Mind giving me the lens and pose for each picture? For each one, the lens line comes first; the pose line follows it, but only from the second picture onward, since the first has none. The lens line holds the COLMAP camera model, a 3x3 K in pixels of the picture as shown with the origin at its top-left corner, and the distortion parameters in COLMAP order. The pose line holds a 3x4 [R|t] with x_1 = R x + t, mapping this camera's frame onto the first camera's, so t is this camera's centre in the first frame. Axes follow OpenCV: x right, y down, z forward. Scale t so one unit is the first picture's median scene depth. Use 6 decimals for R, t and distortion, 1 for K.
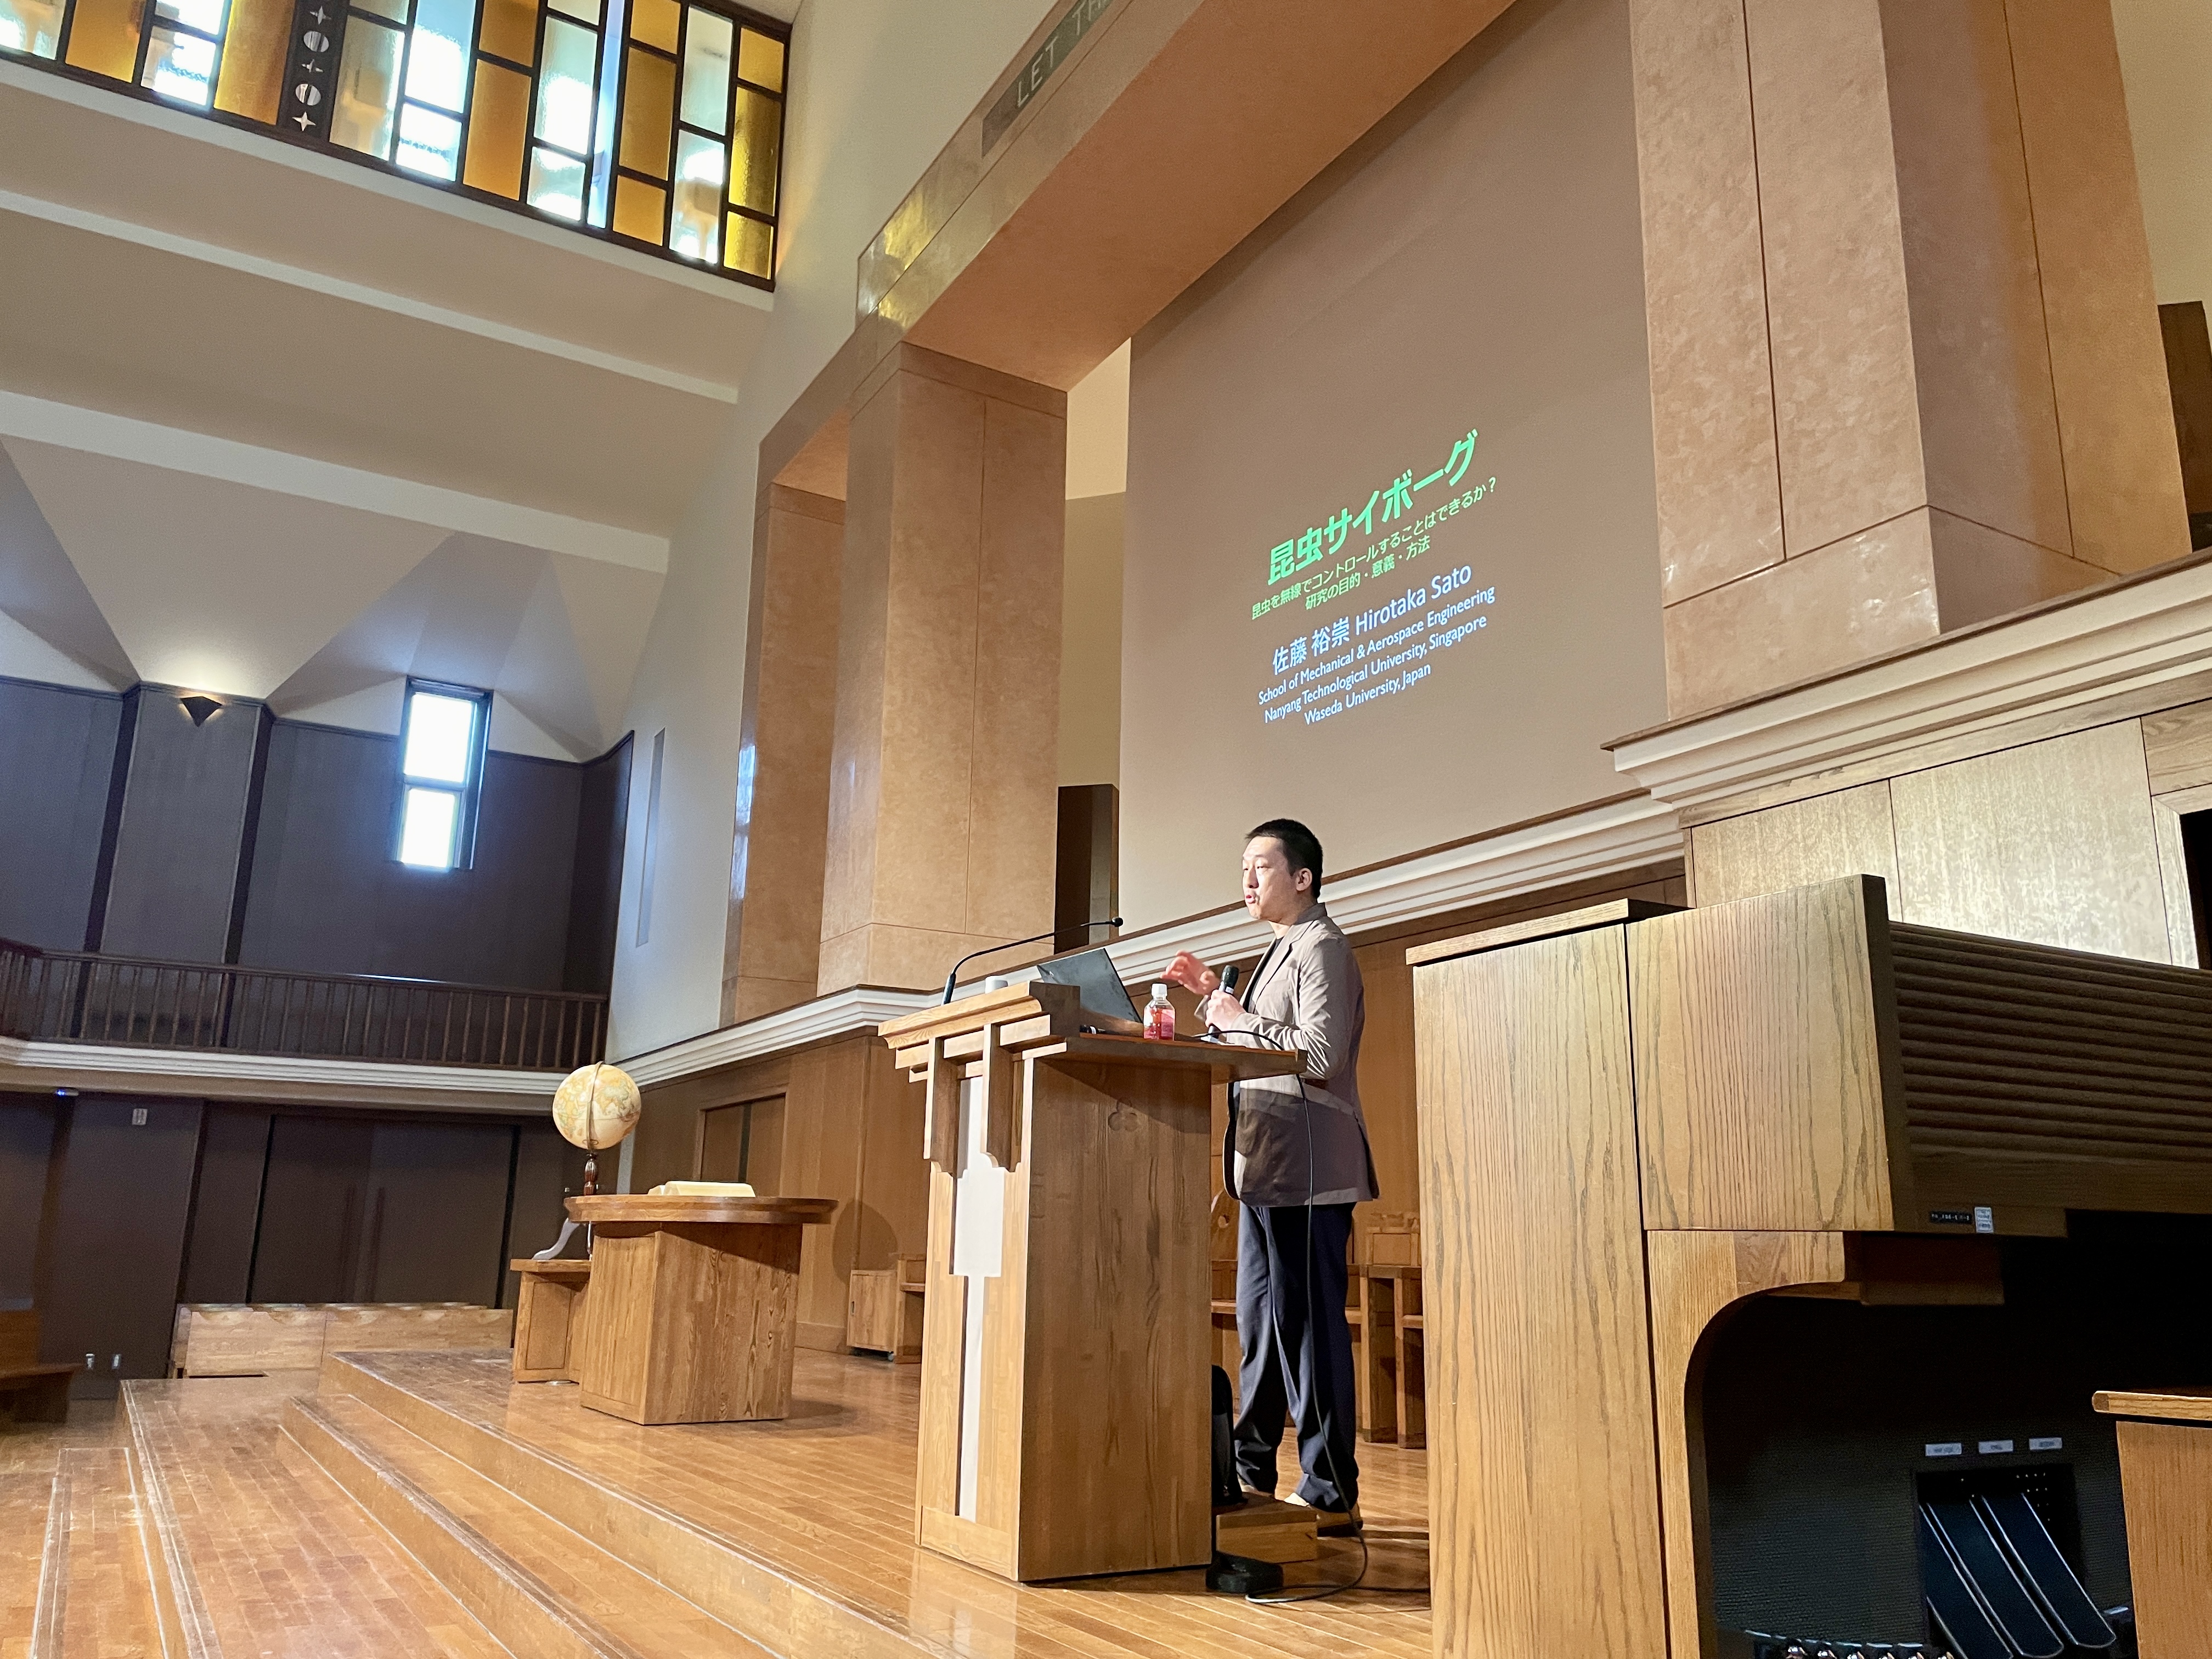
lens RADIAL K [[1701.5, 0, 1112.2], [0, 1701.5, 827.4], [0, 0, 1]] dist [-0.011052, -0.006567]
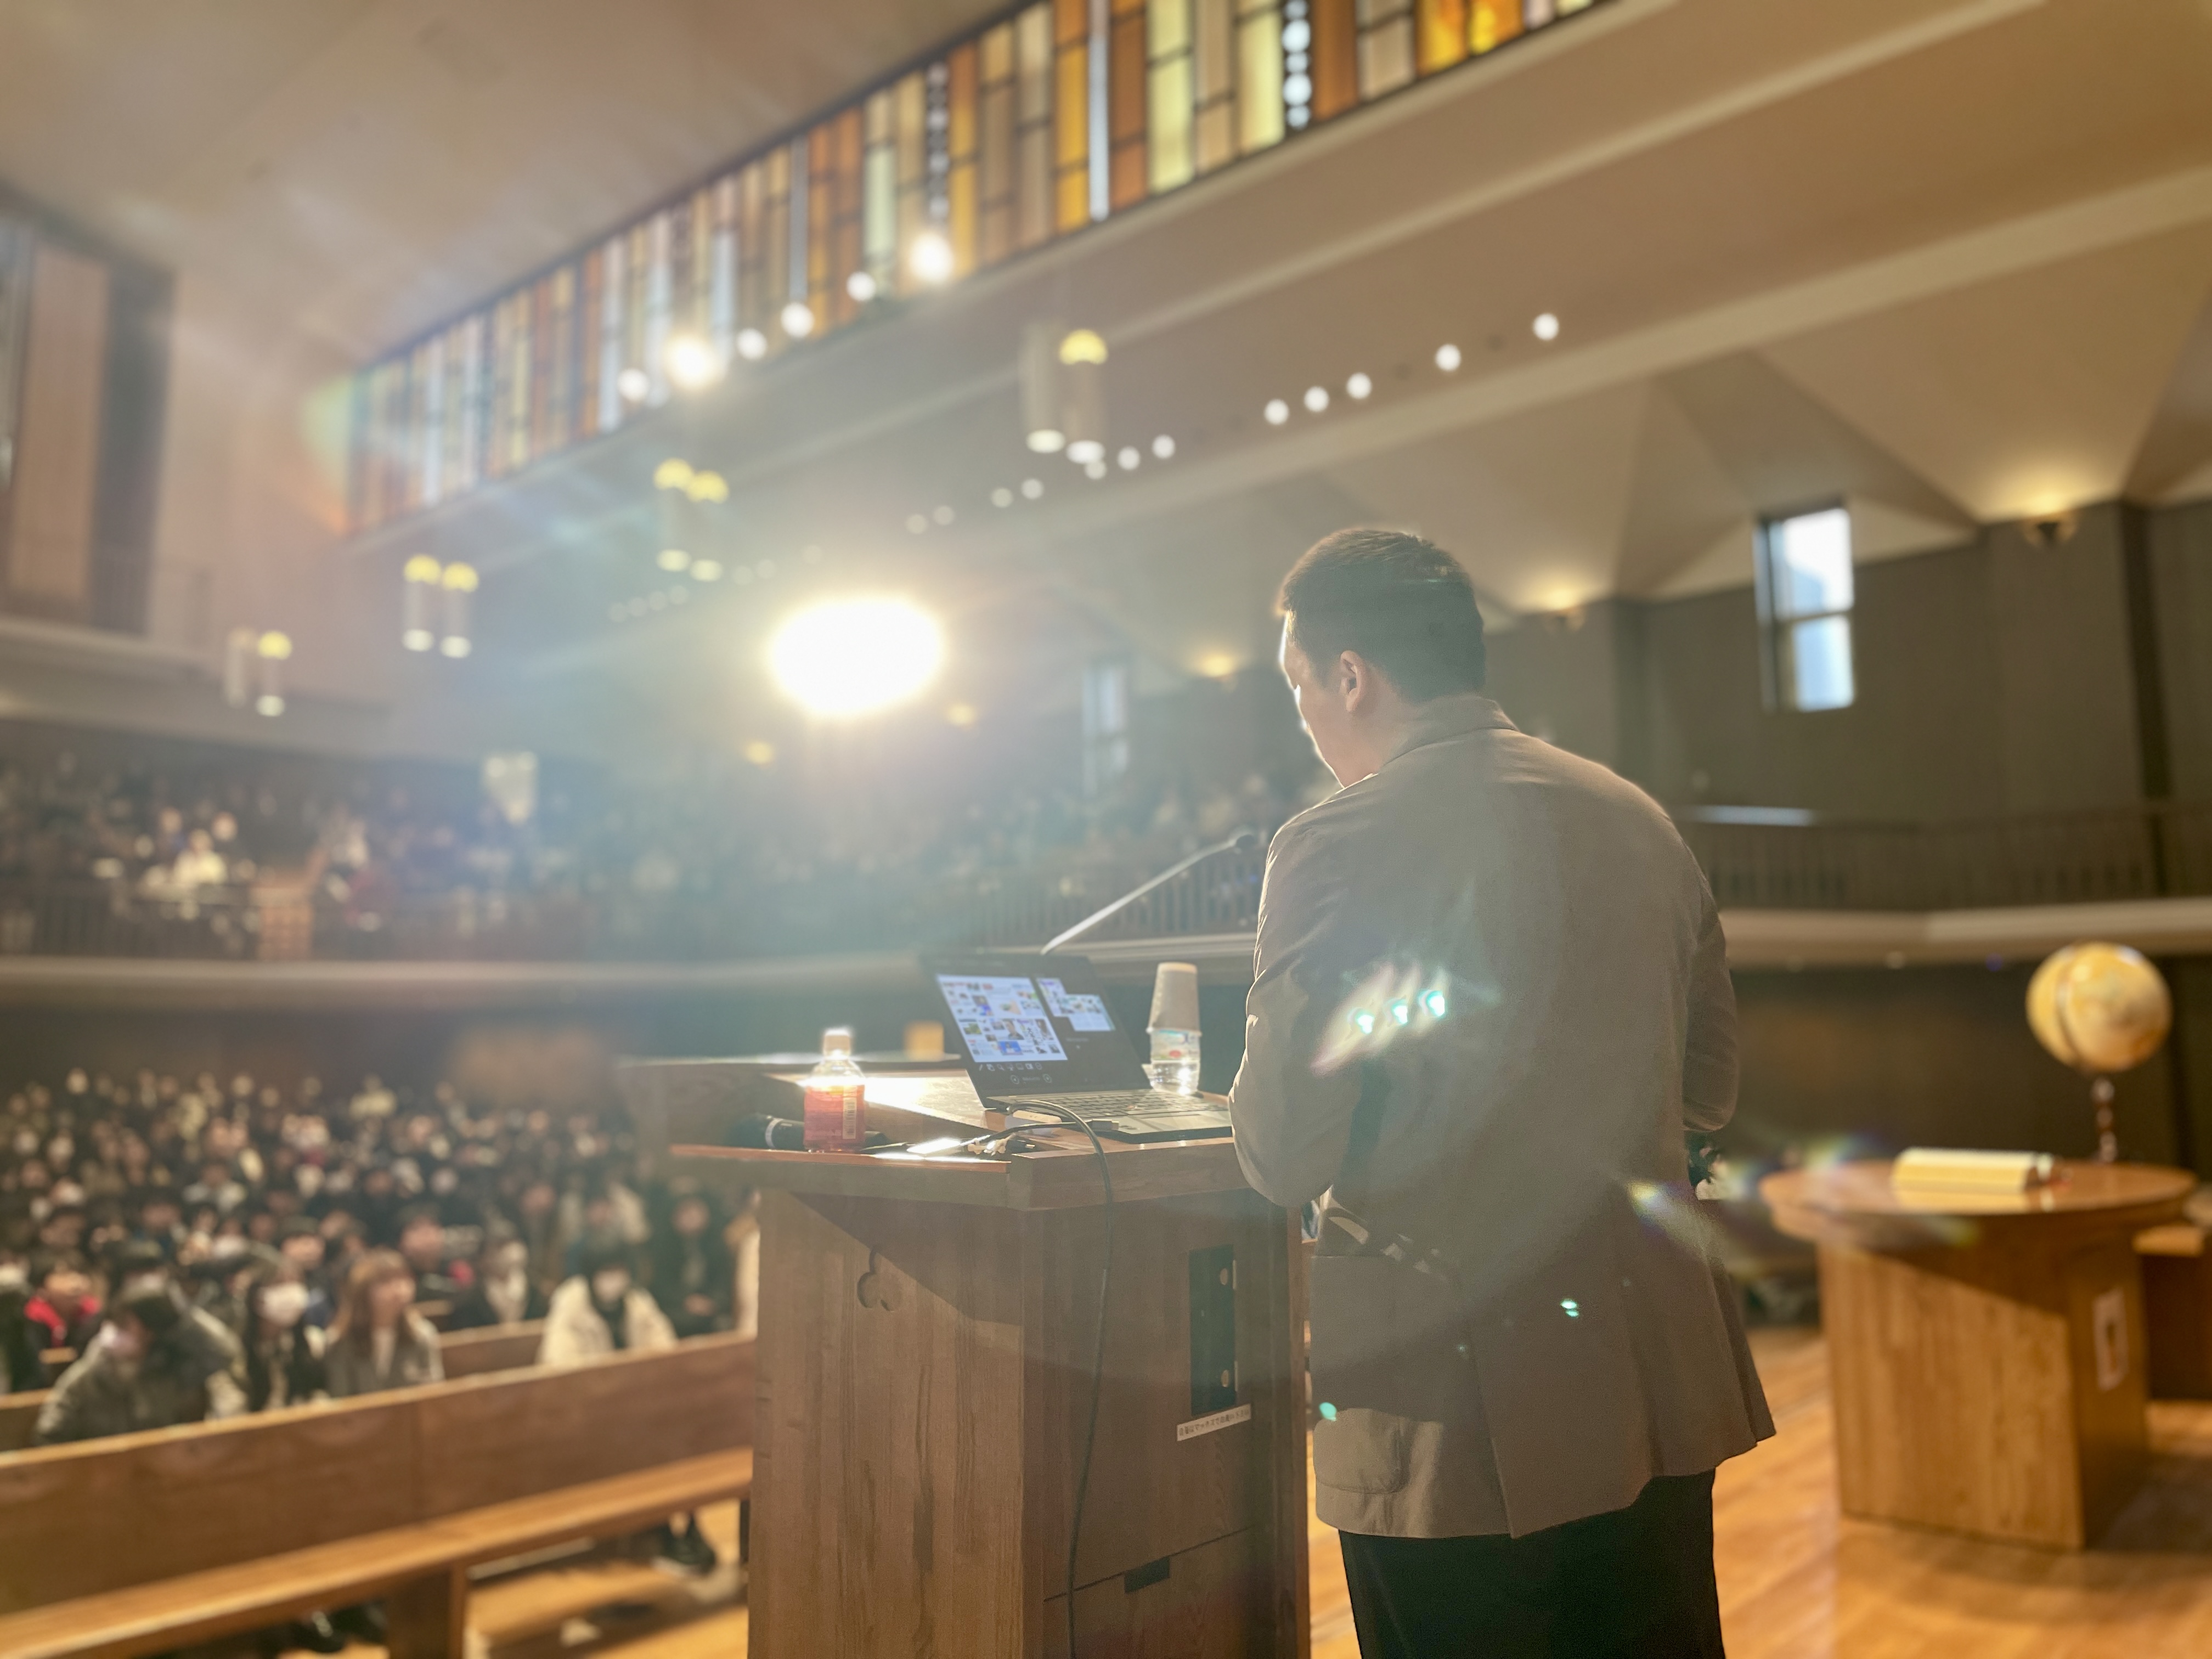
lens RADIAL K [[1701.5, 0, 1110.9], [0, 1701.5, 833.7], [0, 0, 1]] dist [-0.011052, -0.006567]
pose [[0.330697, -0.143584, -0.932750, 0.301861], [0.244027, 0.967755, -0.062455, 0.050751], [0.911641, -0.206963, 0.355073, 0.521002]]
